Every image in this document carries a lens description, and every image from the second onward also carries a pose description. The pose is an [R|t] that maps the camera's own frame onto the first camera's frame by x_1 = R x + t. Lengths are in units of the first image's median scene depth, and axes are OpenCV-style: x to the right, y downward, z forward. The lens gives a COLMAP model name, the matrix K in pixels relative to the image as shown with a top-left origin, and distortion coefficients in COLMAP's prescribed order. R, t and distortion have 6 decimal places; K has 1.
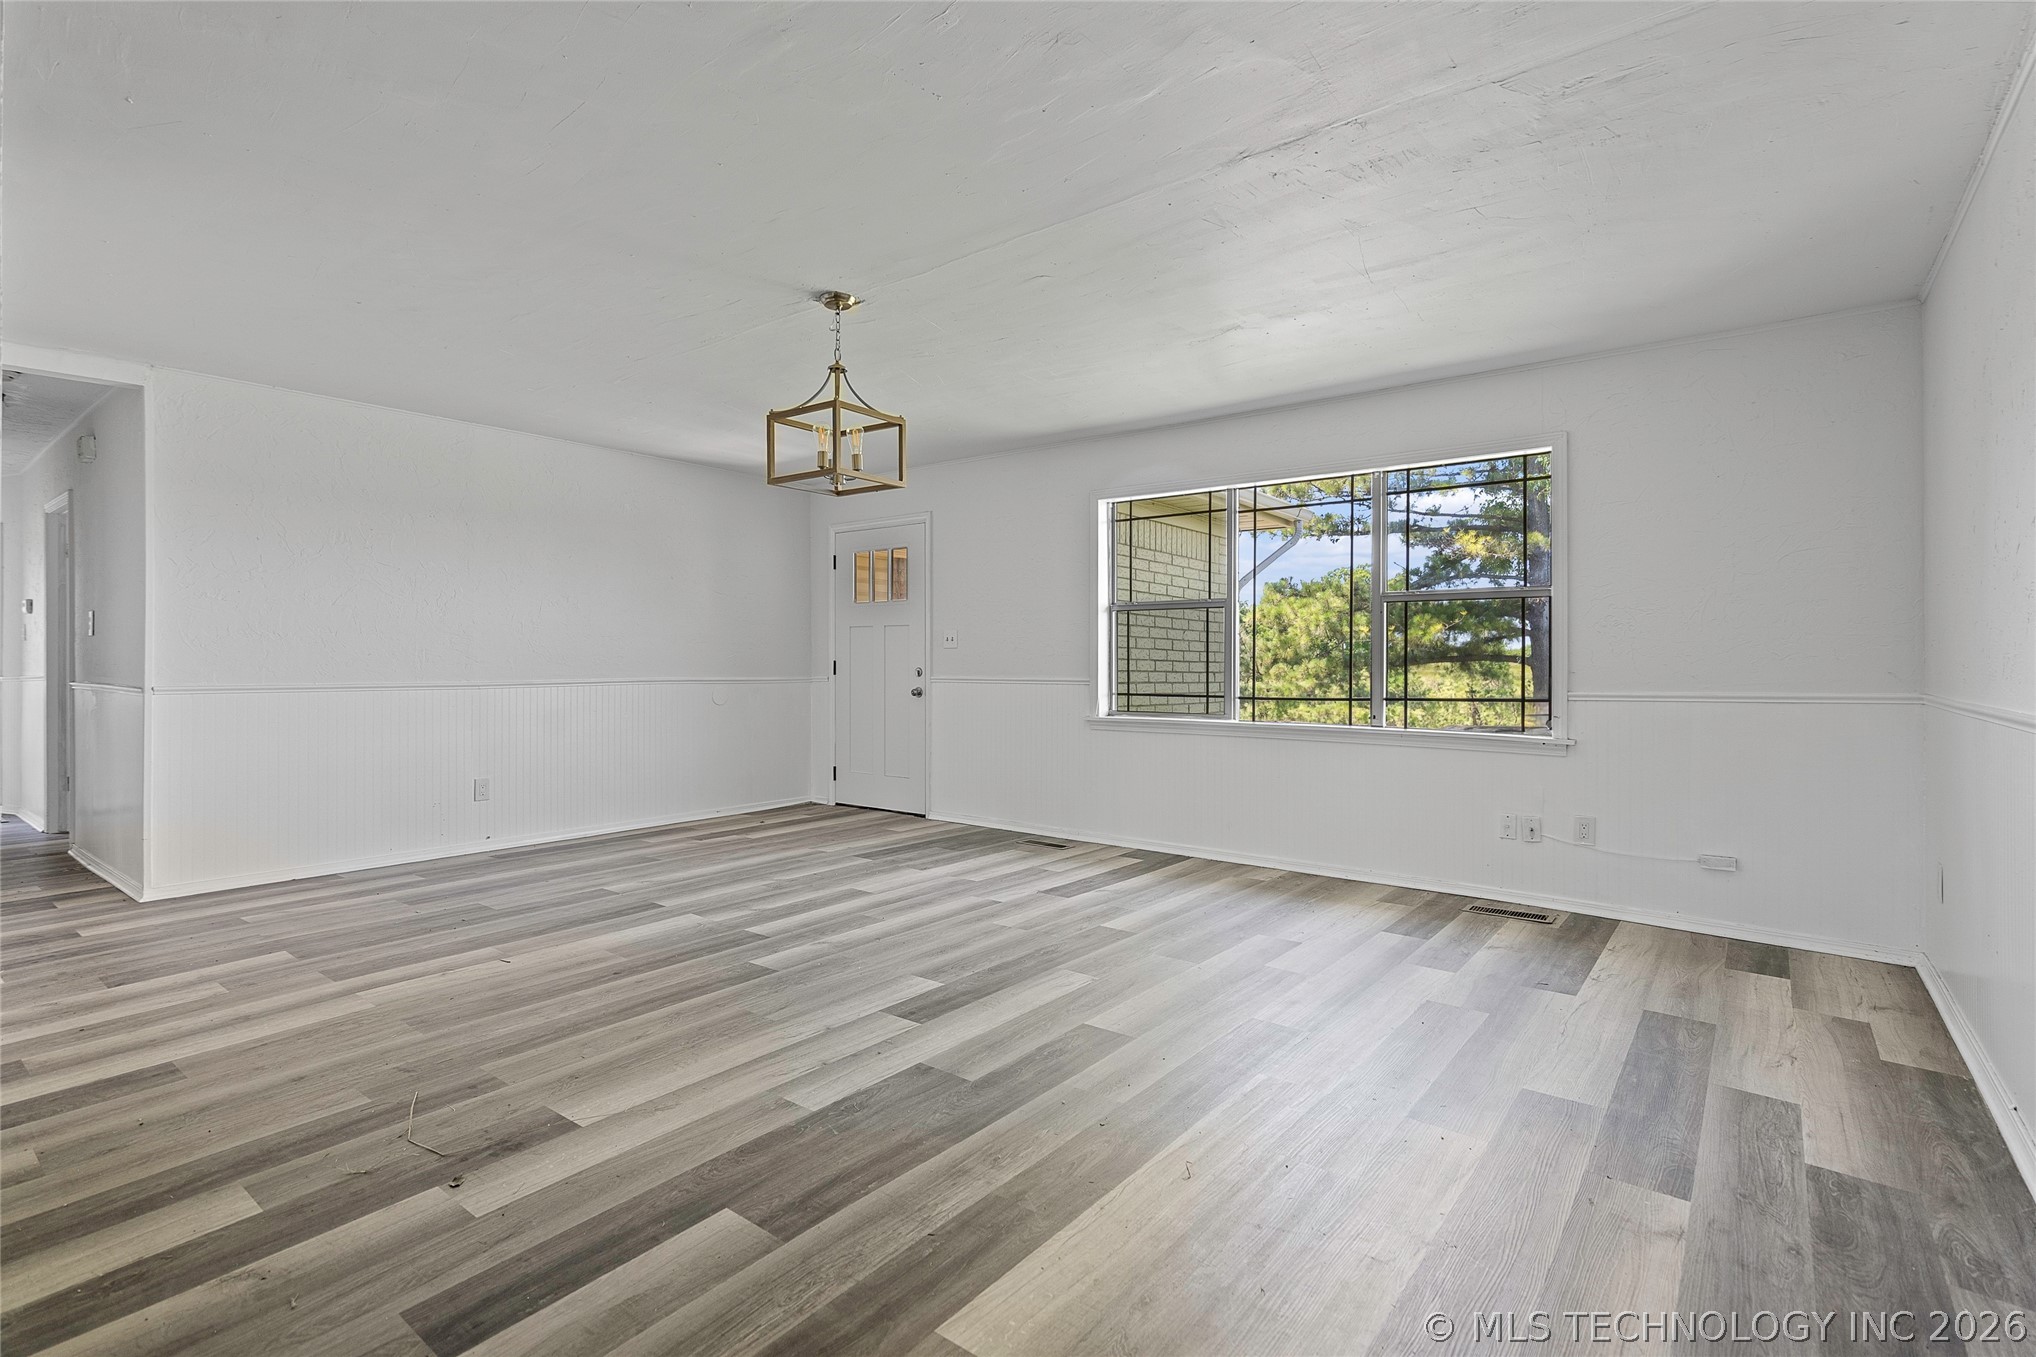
lens RADIAL K [[954.0, 0, 1017.4], [0, 954.0, 658.0], [0, 0, 1]] dist [0.001195, 0.000454]
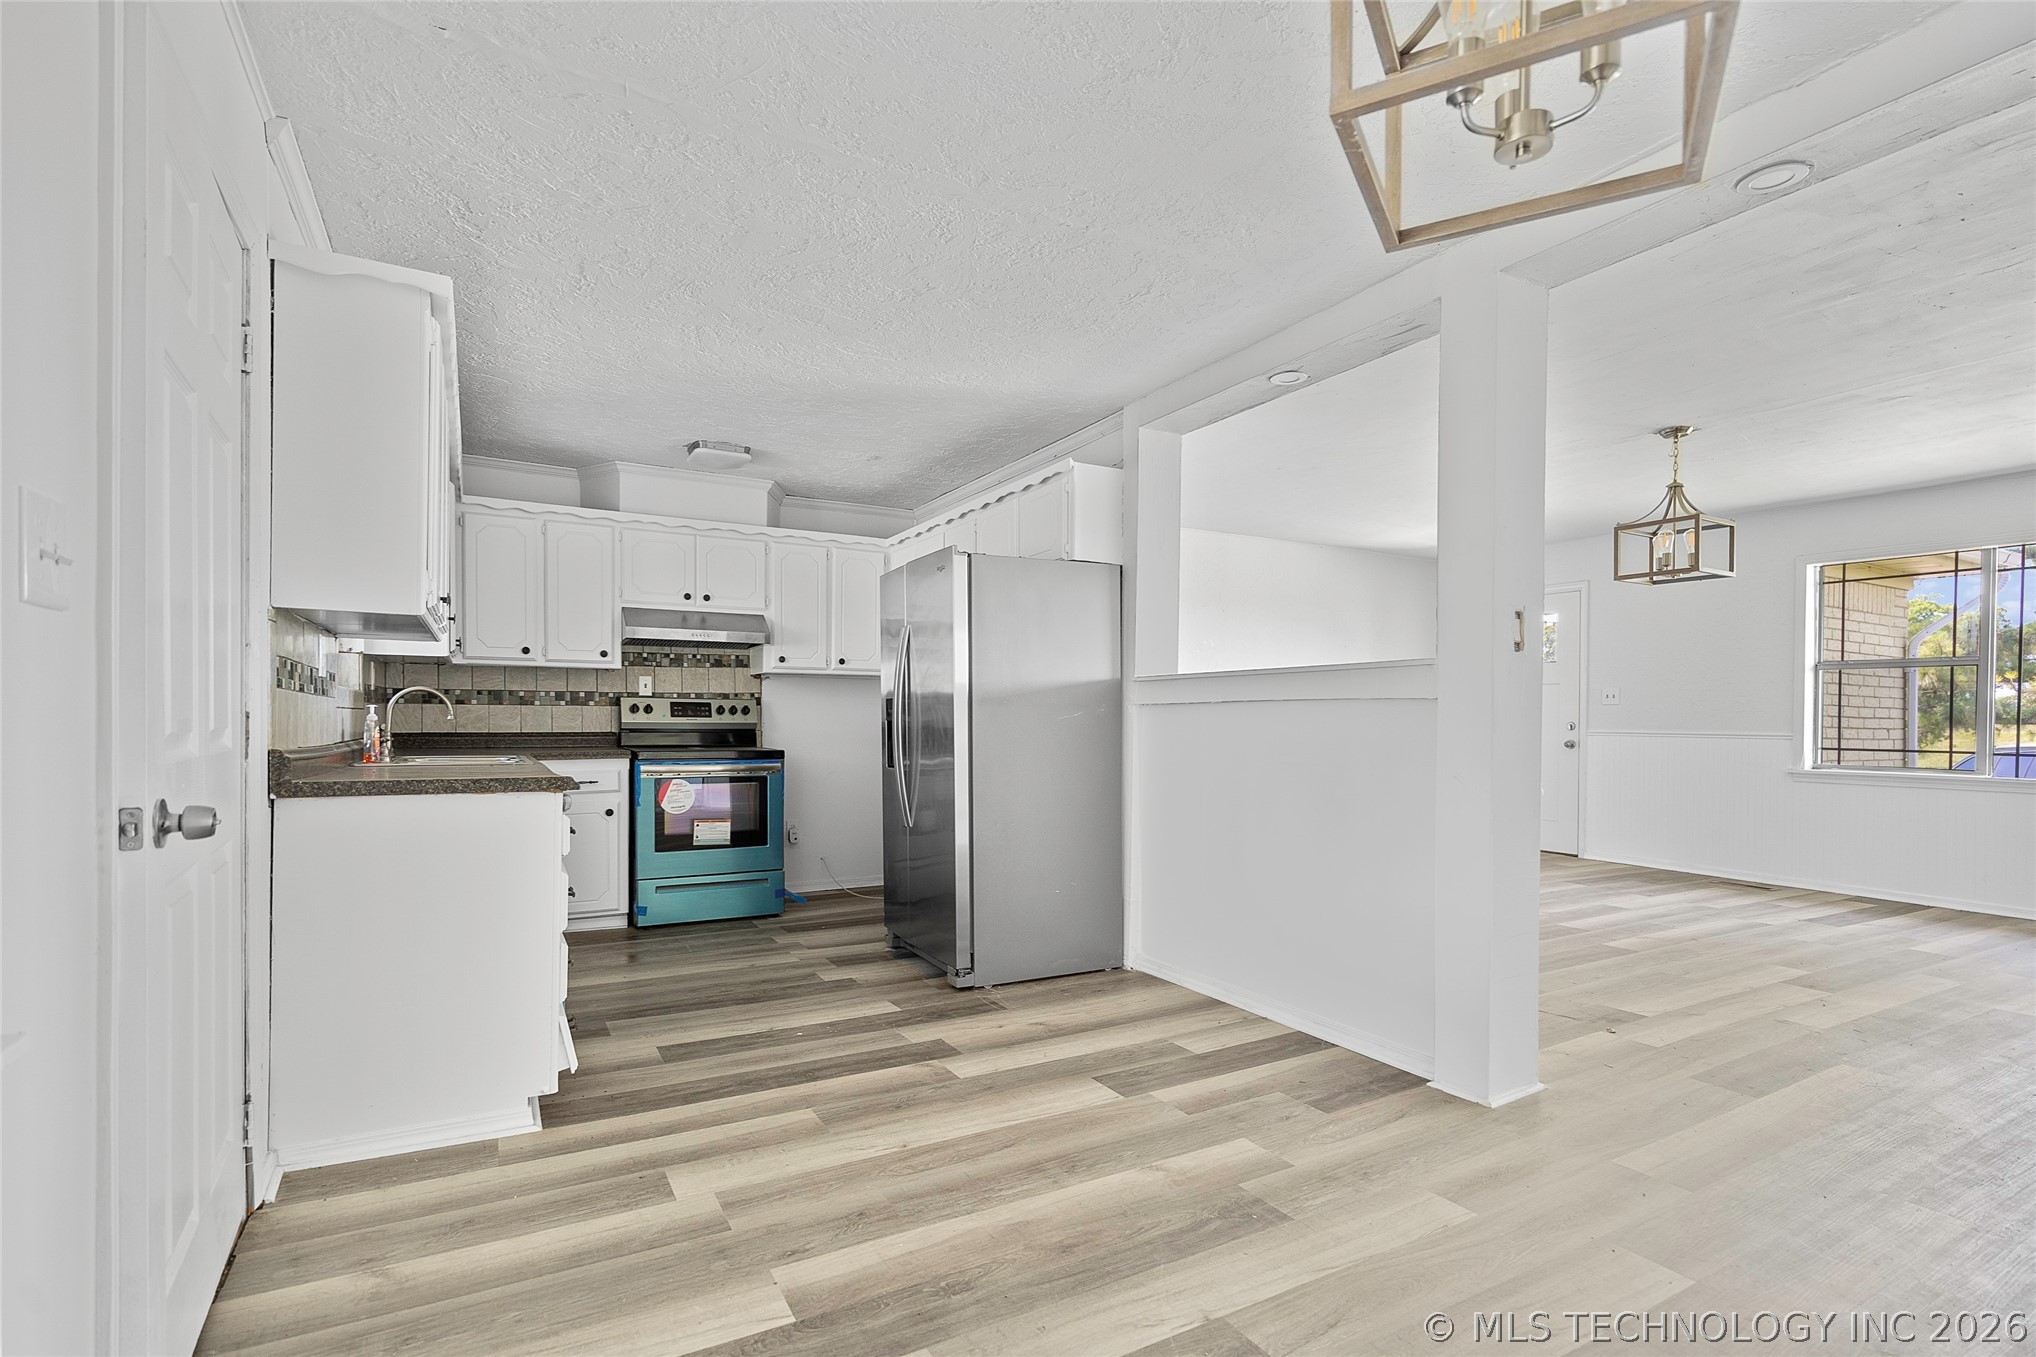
lens RADIAL K [[955.6, 0, 1017.8], [0, 955.6, 721.6], [0, 0, 1]] dist [-0.000475, 0.000335]
pose [[0.922262, 0.009280, -0.386455, -0.498271], [-0.004906, 0.999912, 0.012305, -0.001726], [0.386535, -0.009452, 0.922226, -0.509361]]
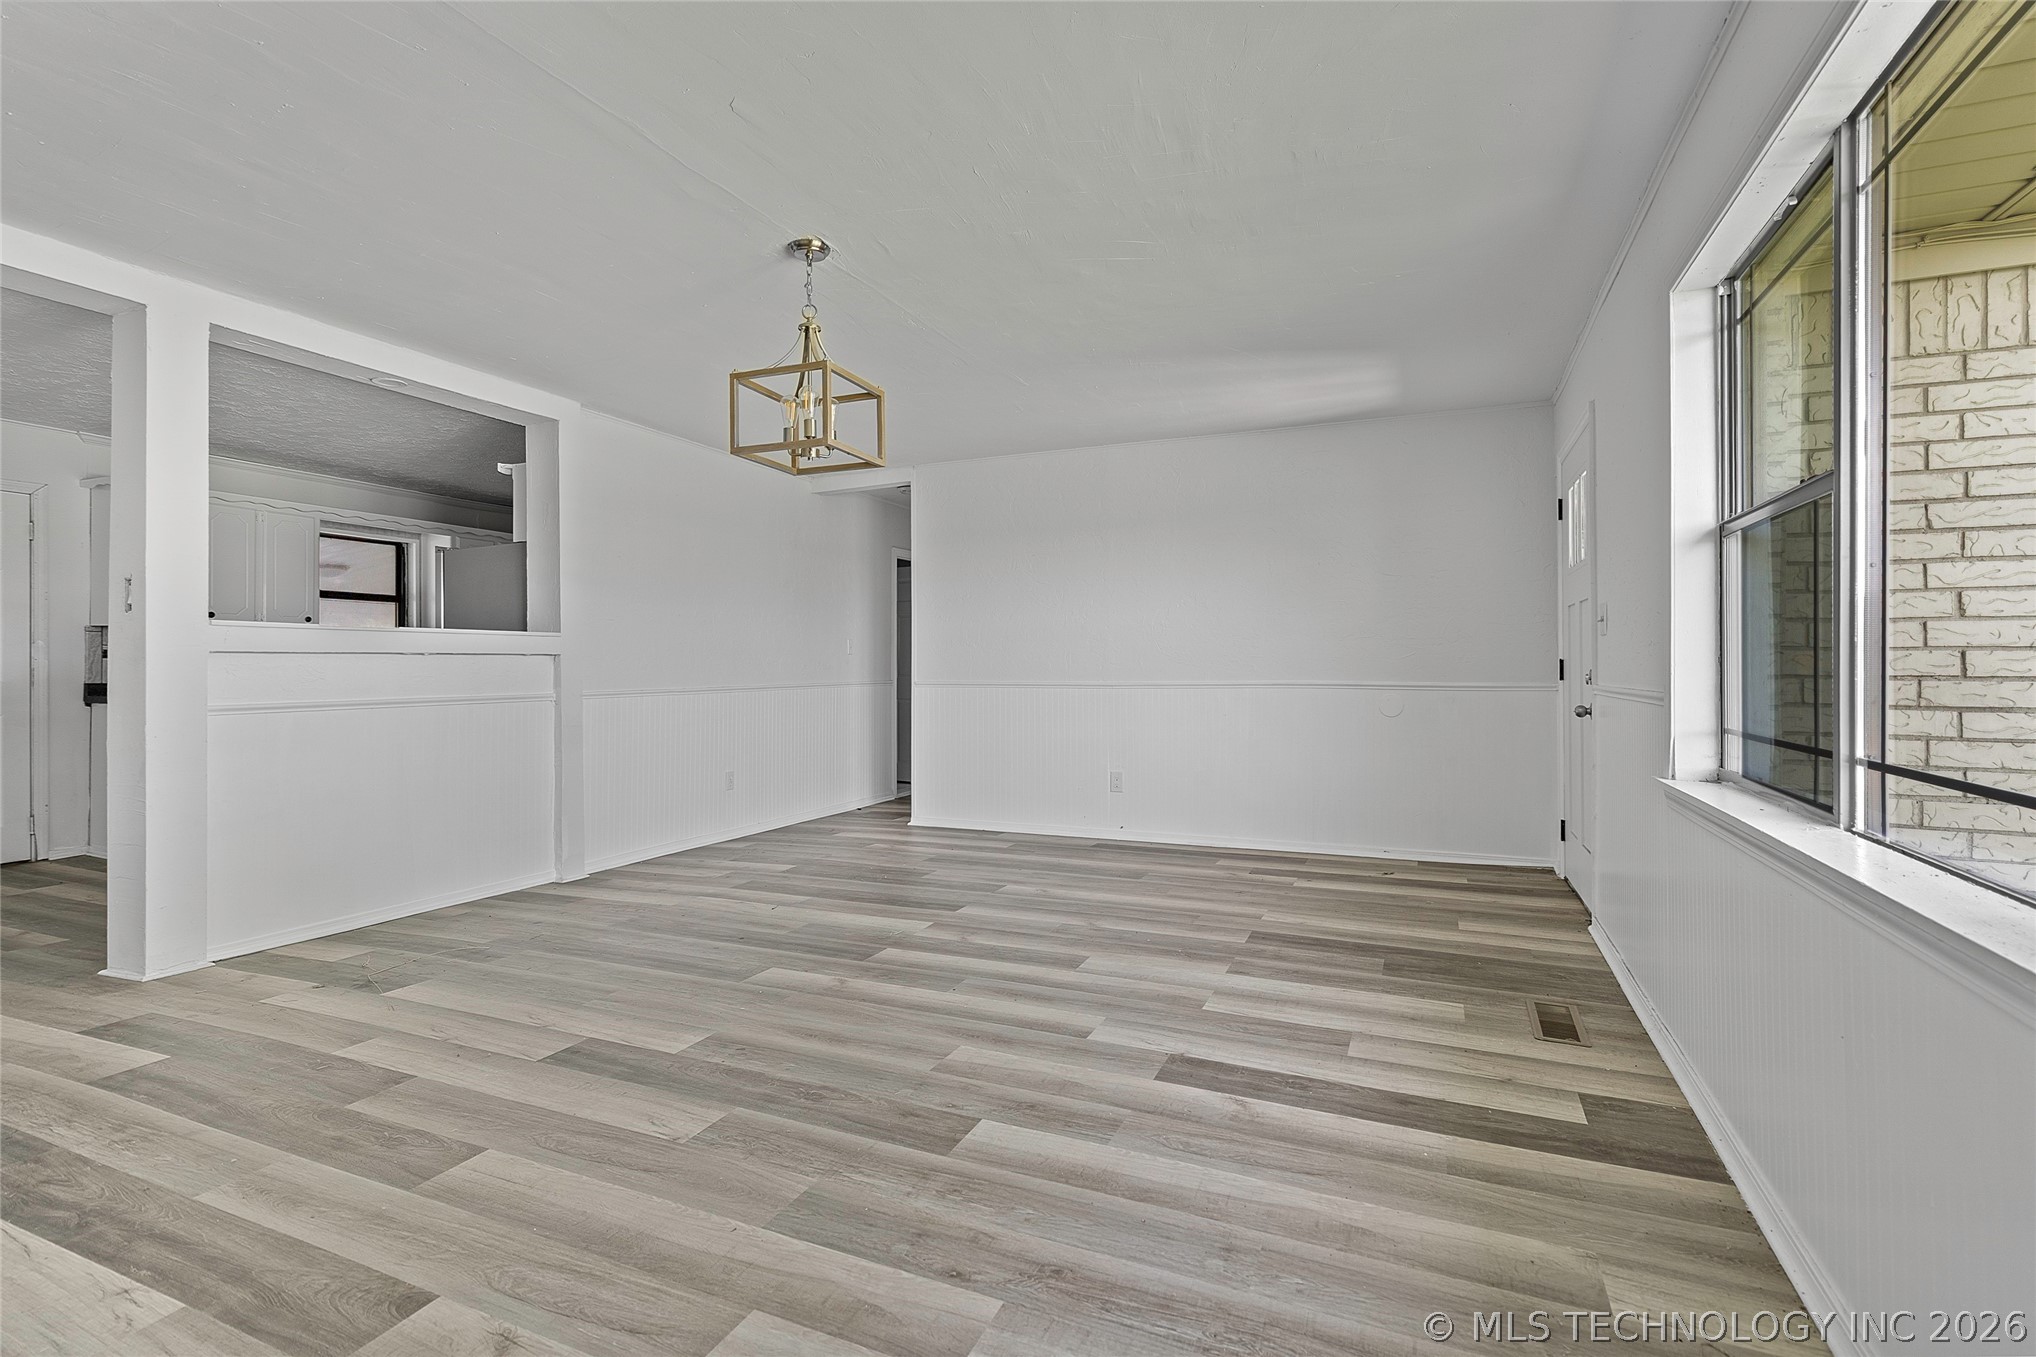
lens RADIAL K [[947.5, 0, 1018.0], [0, 947.5, 678.5], [0, 0, 1]] dist [0.003228, 0.001200]
pose [[0.253389, 0.009709, -0.967316, 0.701034], [0.008837, 0.999885, 0.012351, 0.008814], [0.967324, -0.011678, 0.253274, 0.962210]]
